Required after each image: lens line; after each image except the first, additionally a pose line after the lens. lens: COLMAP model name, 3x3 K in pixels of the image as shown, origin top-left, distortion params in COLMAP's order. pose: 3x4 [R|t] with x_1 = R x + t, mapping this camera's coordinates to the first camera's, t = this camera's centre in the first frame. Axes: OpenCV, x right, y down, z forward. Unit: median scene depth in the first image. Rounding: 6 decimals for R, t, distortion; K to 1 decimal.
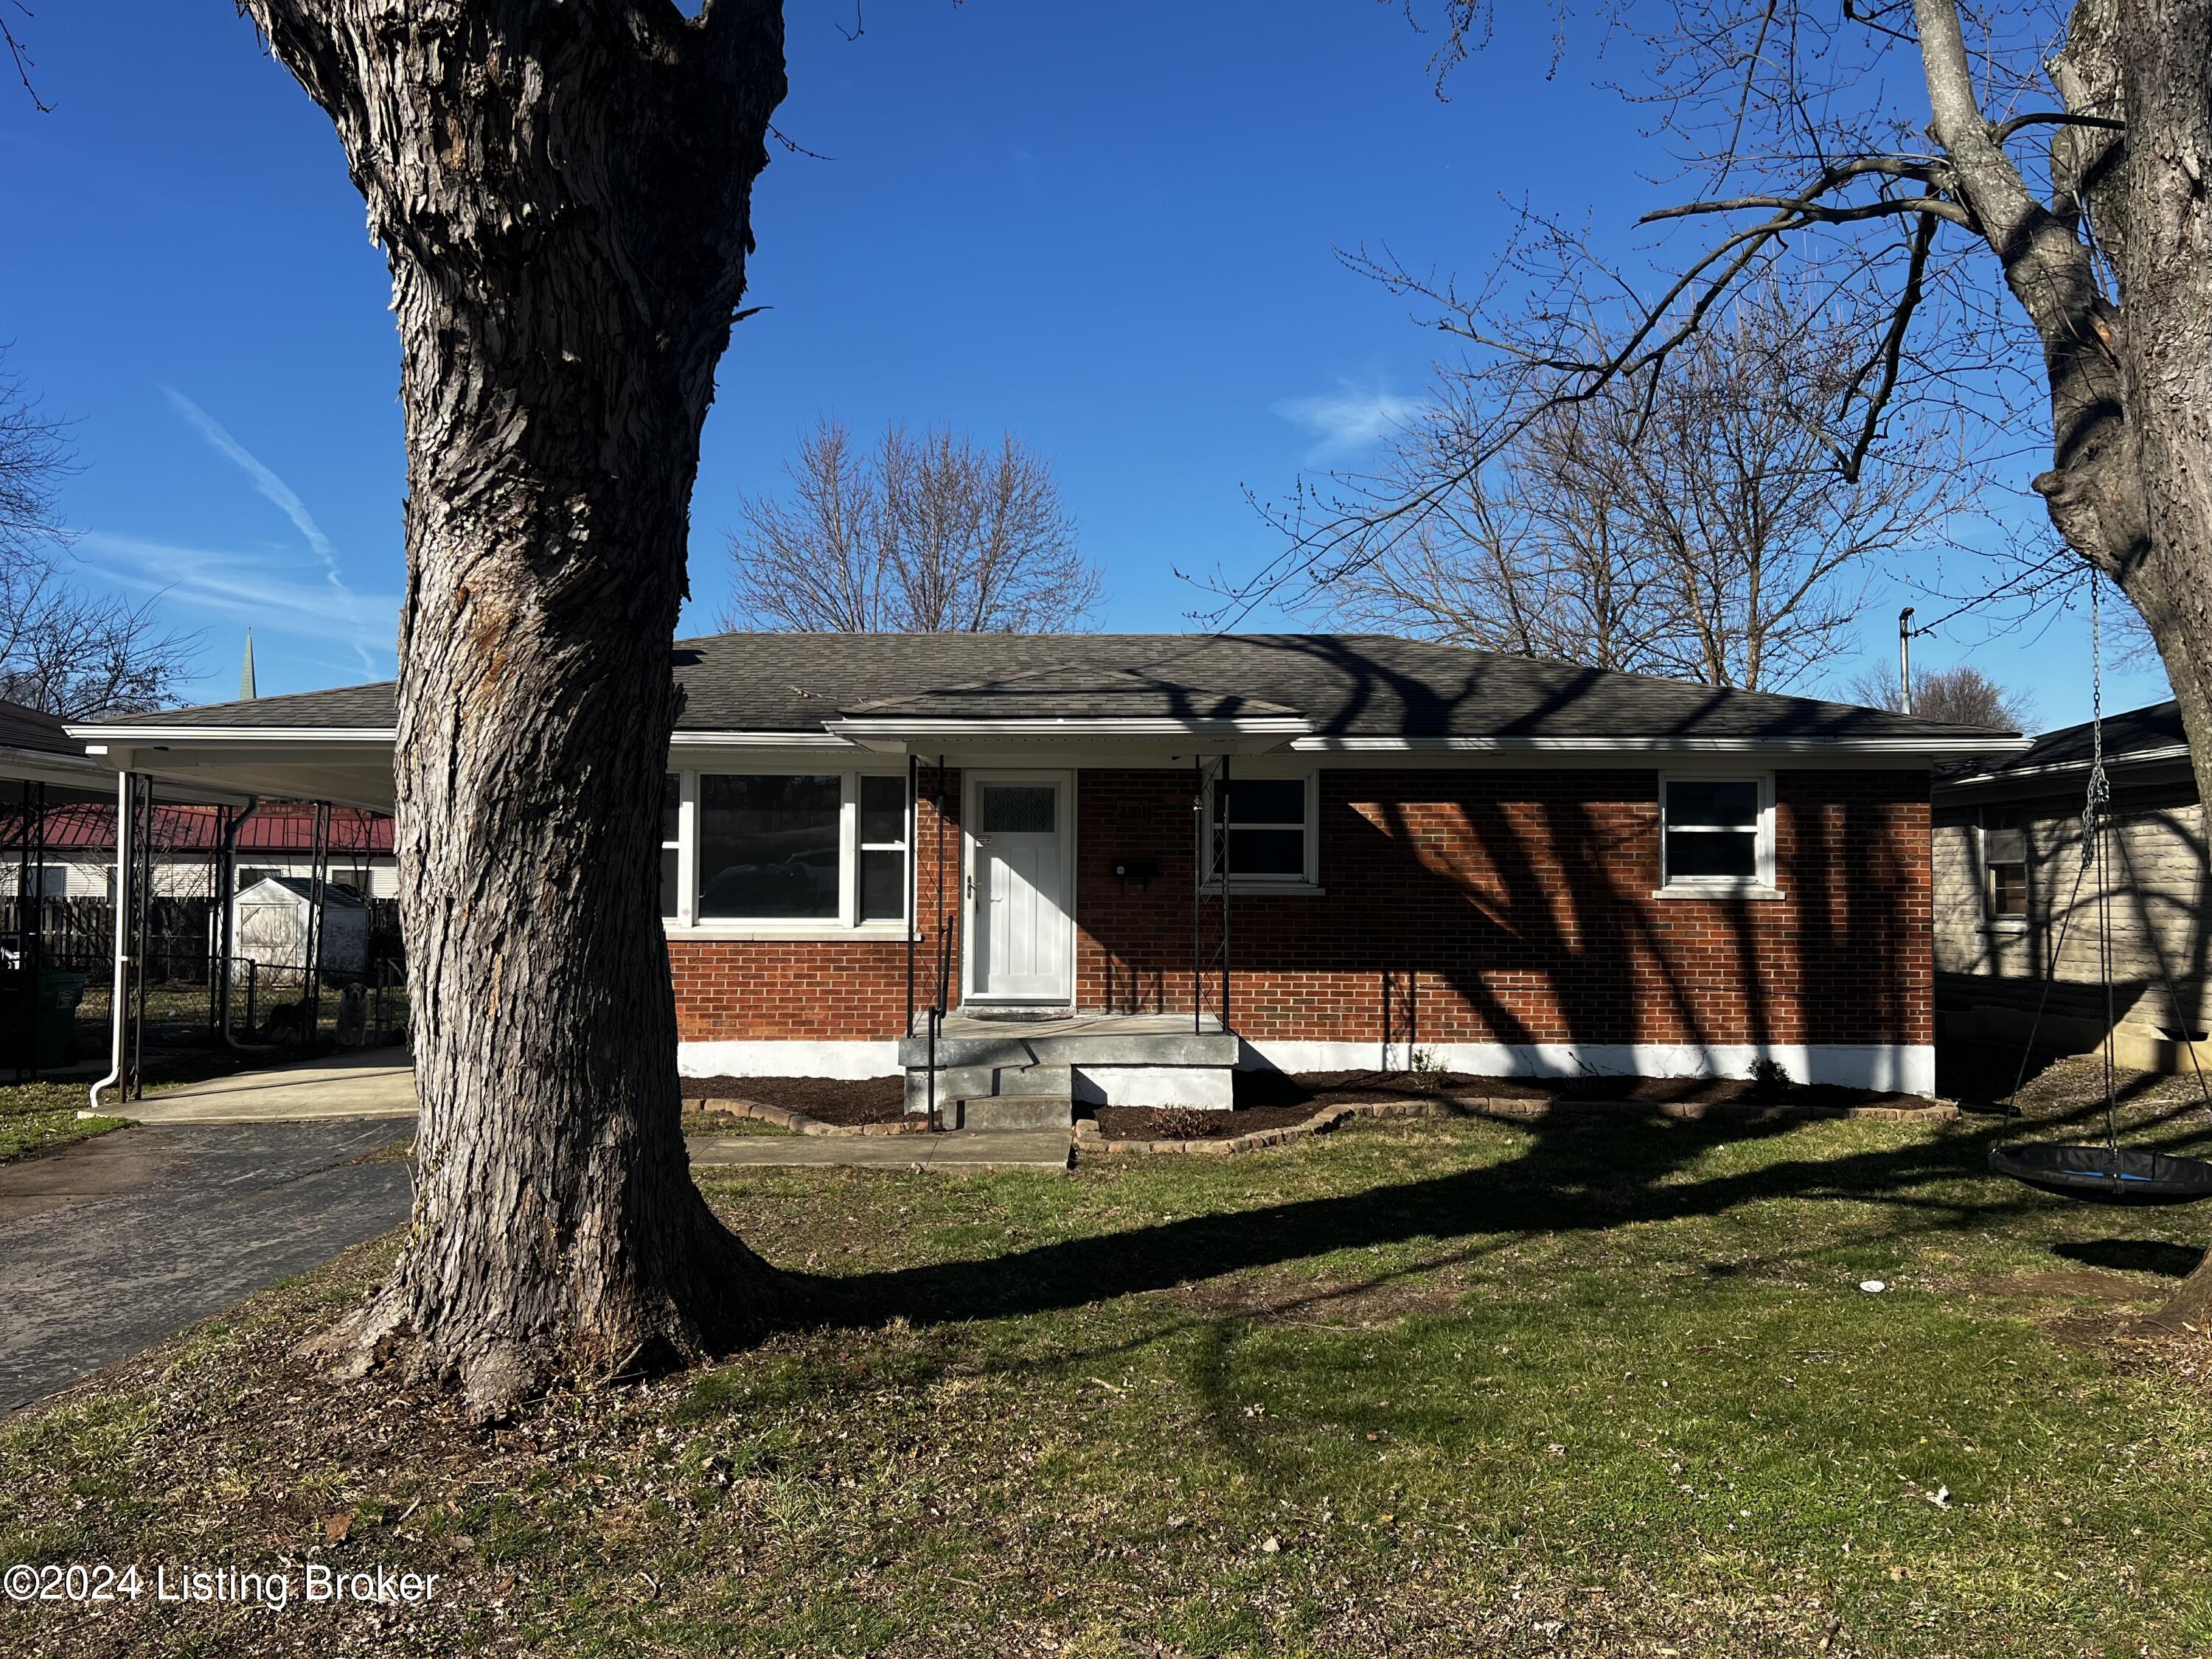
lens RADIAL K [[1646.4, 0, 1079.9], [0, 1646.4, 828.9], [0, 0, 1]] dist [0.058314, -0.068948]
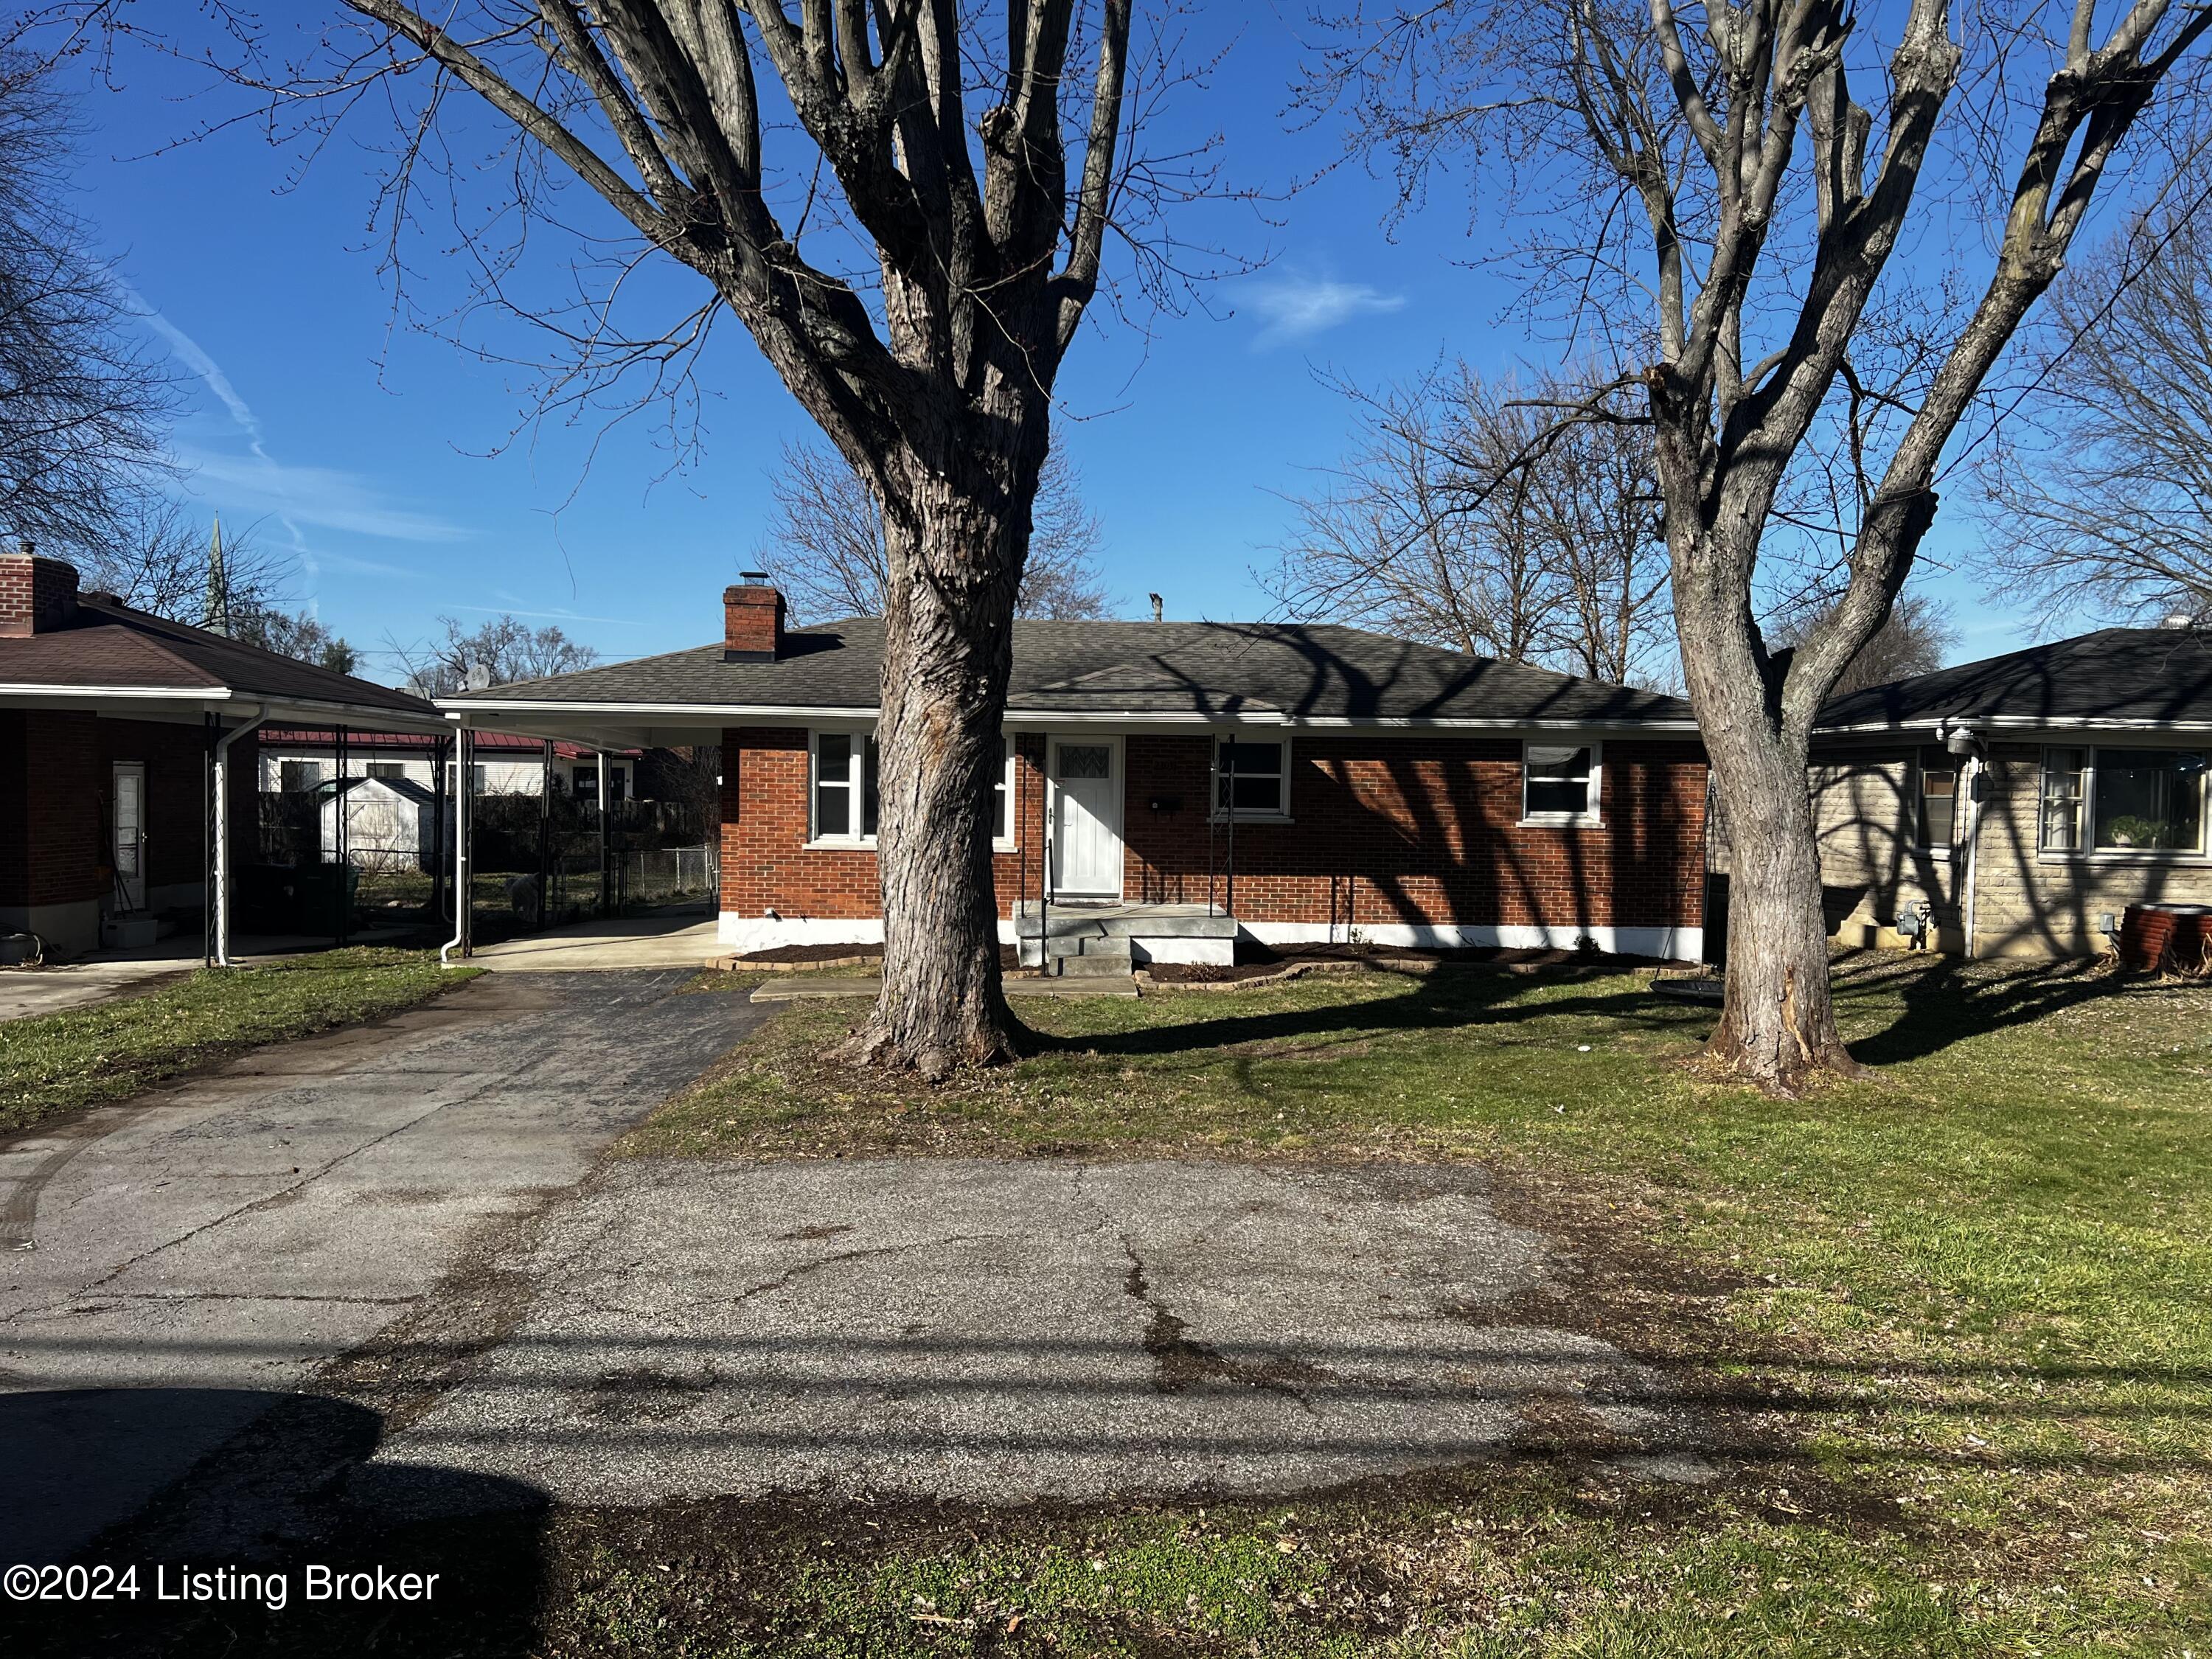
lens RADIAL K [[1646.4, 0, 1079.9], [0, 1646.4, 828.9], [0, 0, 1]] dist [0.058314, -0.068948]
pose [[0.999553, 0.008549, 0.028634, -0.085503], [-0.010449, 0.997706, 0.066881, -0.052819], [-0.027997, -0.067150, 0.997350, -0.470100]]
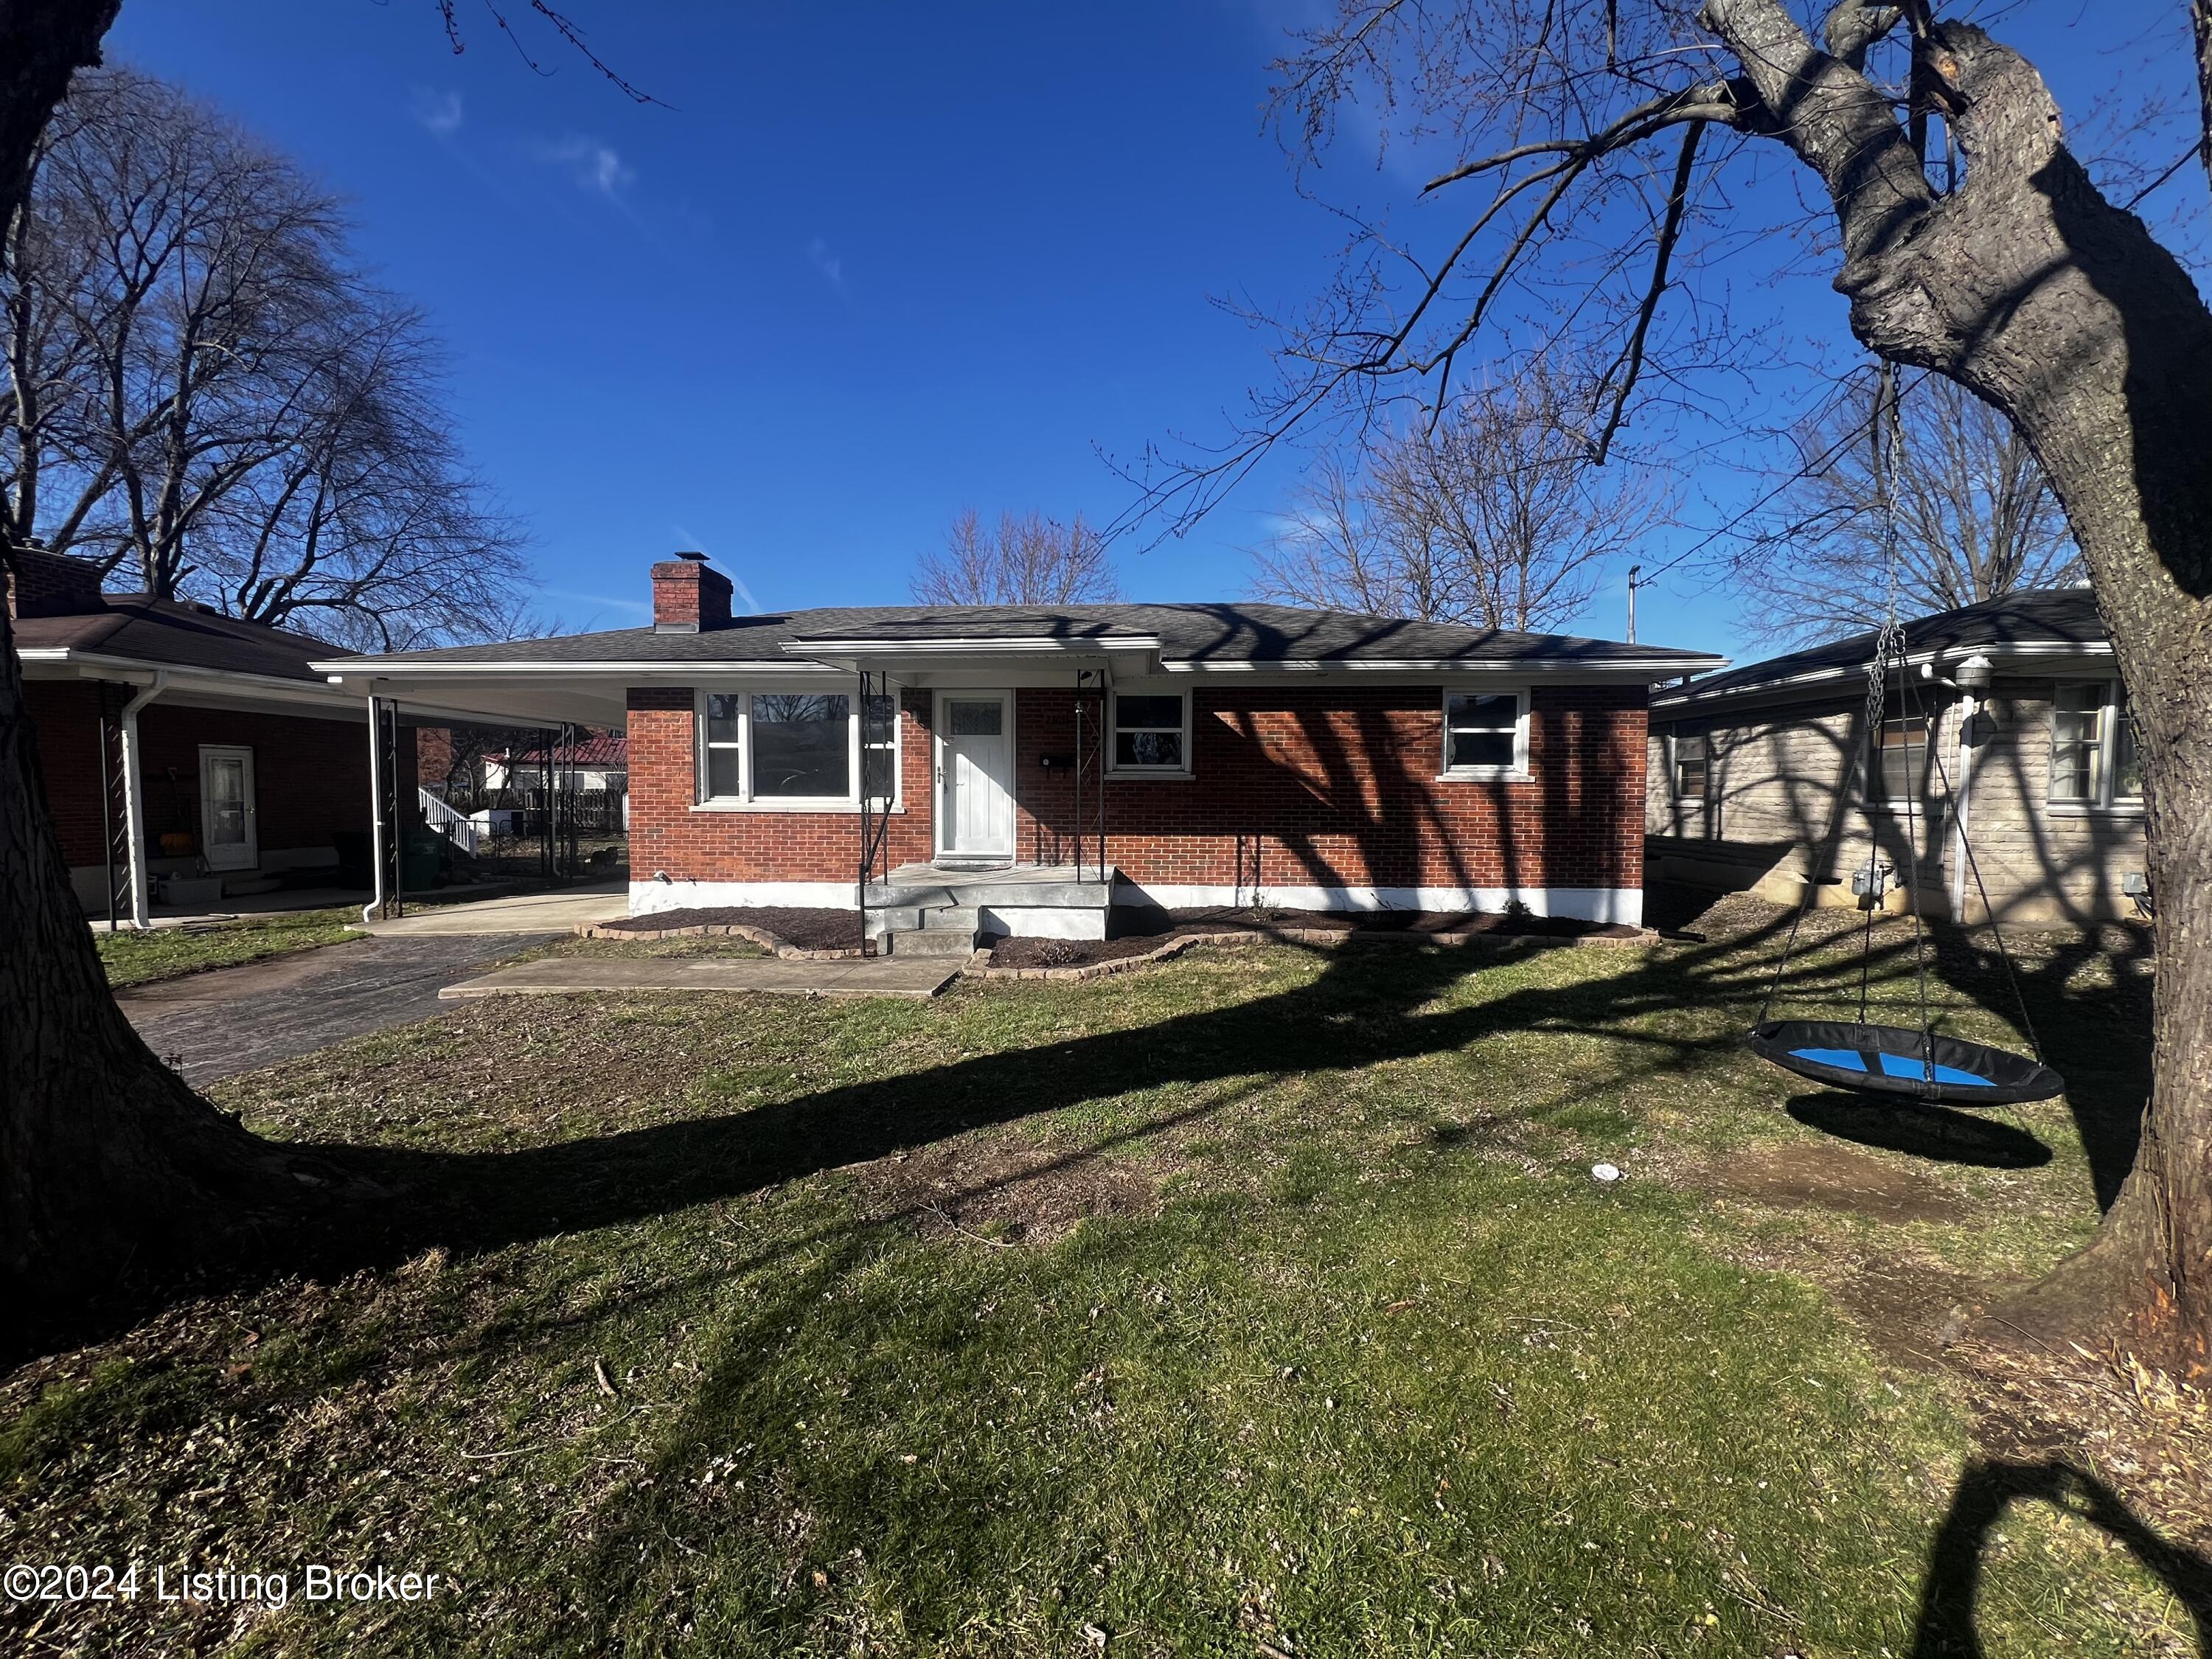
lens RADIAL K [[880.9, 0, 1106.0], [0, 880.9, 829.5], [0, 0, 1]] dist [0.002240, 0.000256]
pose [[0.998517, 0.001496, -0.054429, 0.118459], [0.003066, 0.996492, 0.083629, 0.020257], [0.054363, -0.083671, 0.995009, 0.270621]]
